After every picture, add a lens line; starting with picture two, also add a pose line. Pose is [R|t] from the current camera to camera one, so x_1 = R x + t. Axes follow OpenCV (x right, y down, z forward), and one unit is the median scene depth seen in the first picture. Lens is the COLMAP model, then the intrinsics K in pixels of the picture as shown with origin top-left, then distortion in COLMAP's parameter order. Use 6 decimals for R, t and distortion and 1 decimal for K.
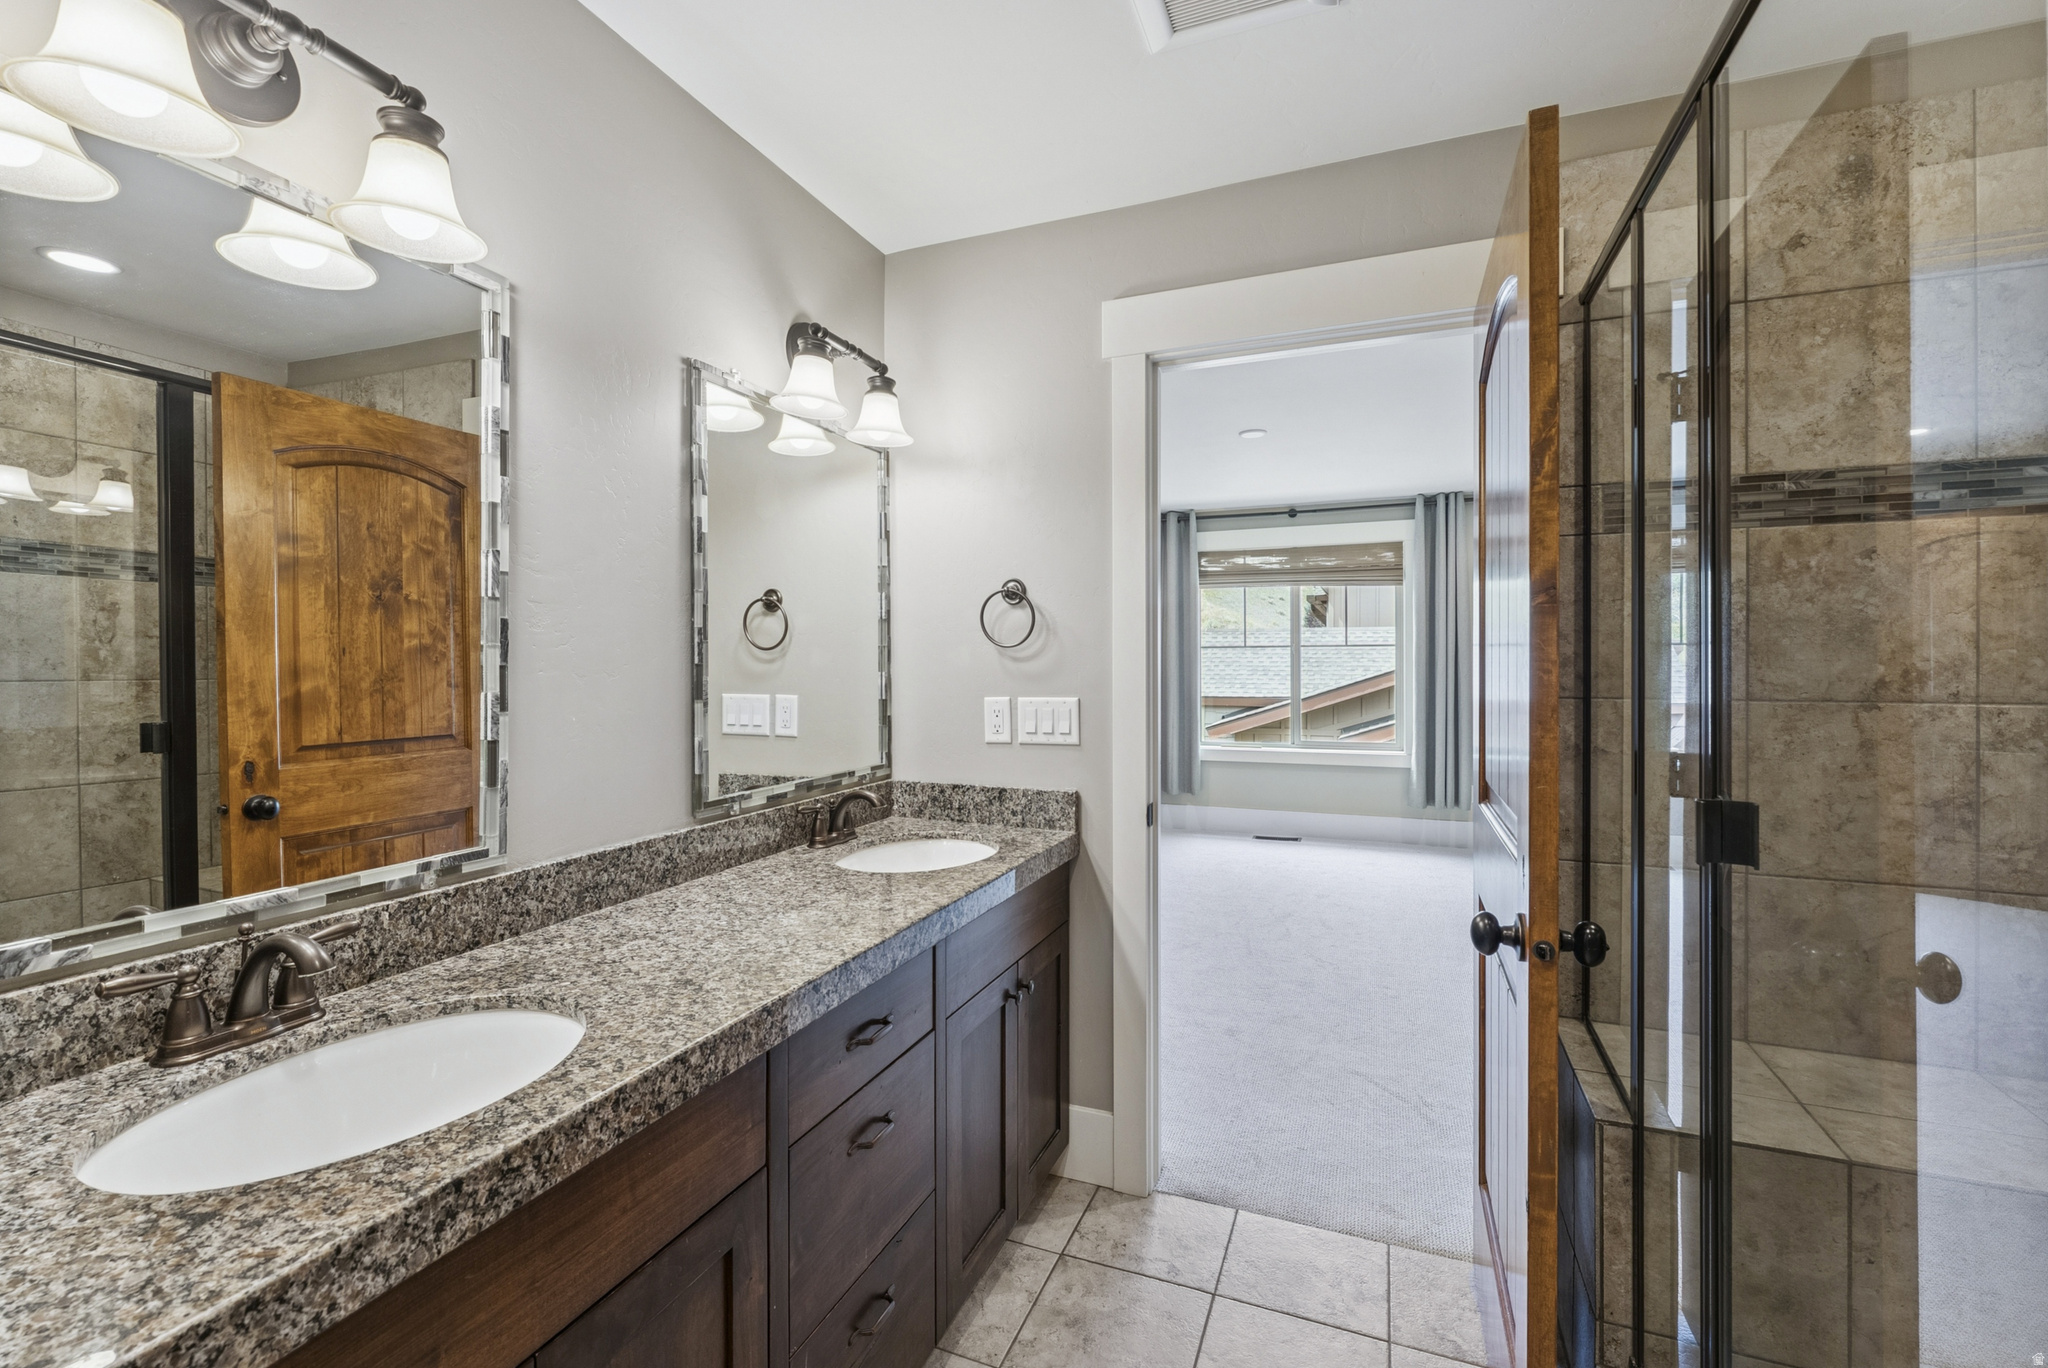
lens RADIAL K [[869.1, 0, 1033.3], [0, 869.1, 661.3], [0, 0, 1]] dist [0.002305, -0.000606]
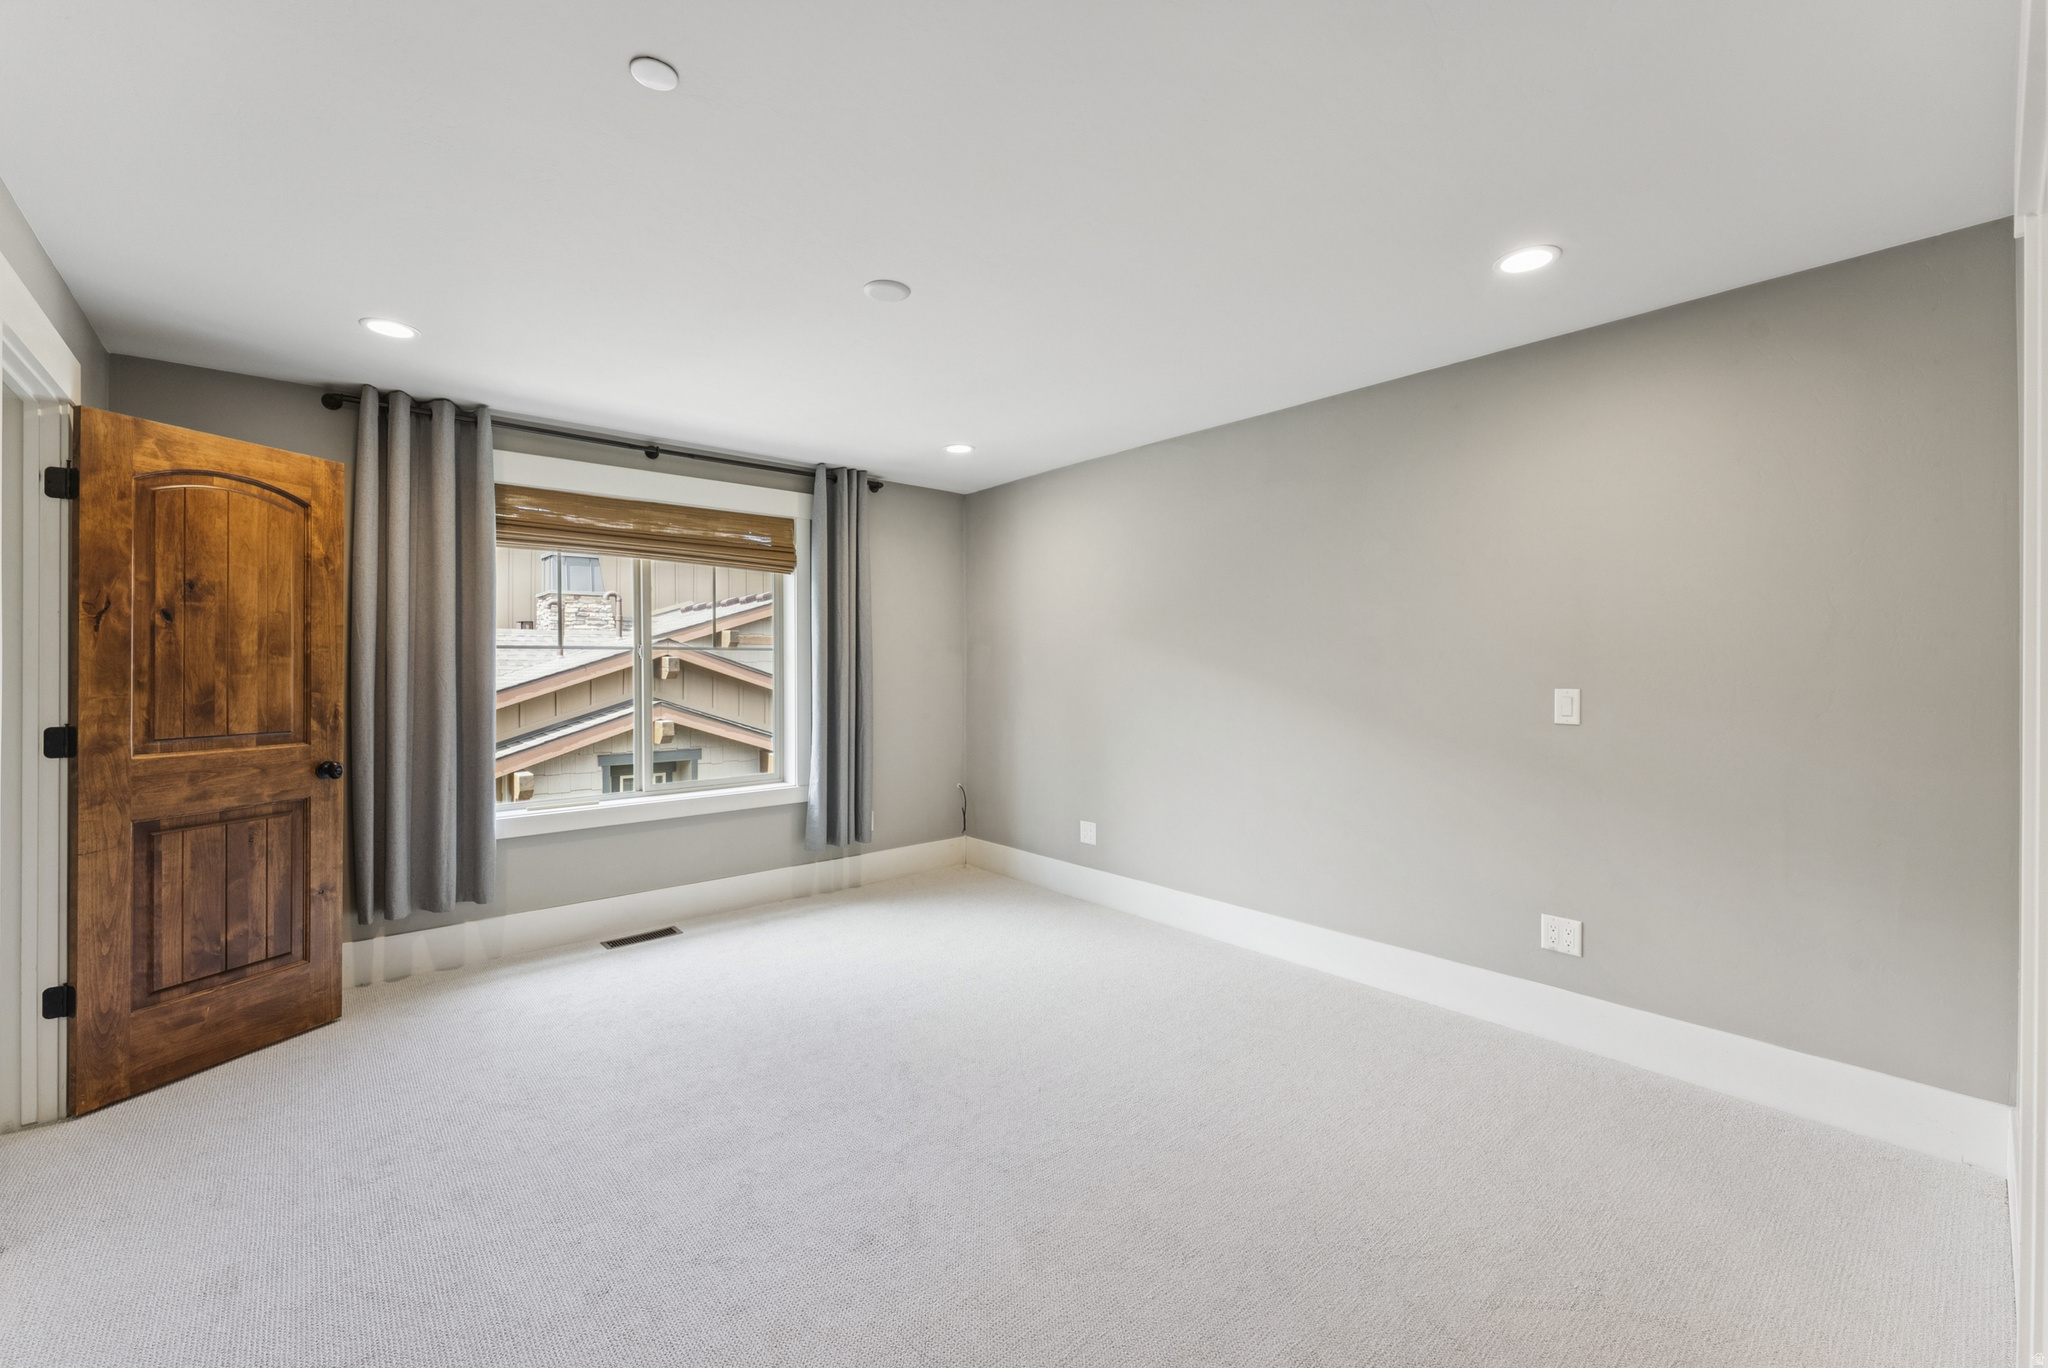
lens RADIAL K [[831.5, 0, 1046.6], [0, 831.5, 674.0], [0, 0, 1]] dist [-0.002671, 0.000566]
pose [[0.452925, -0.011632, 0.891473, -0.147059], [0.002838, 0.999929, 0.011605, -0.004567], [-0.891544, -0.002726, 0.452925, 0.444584]]
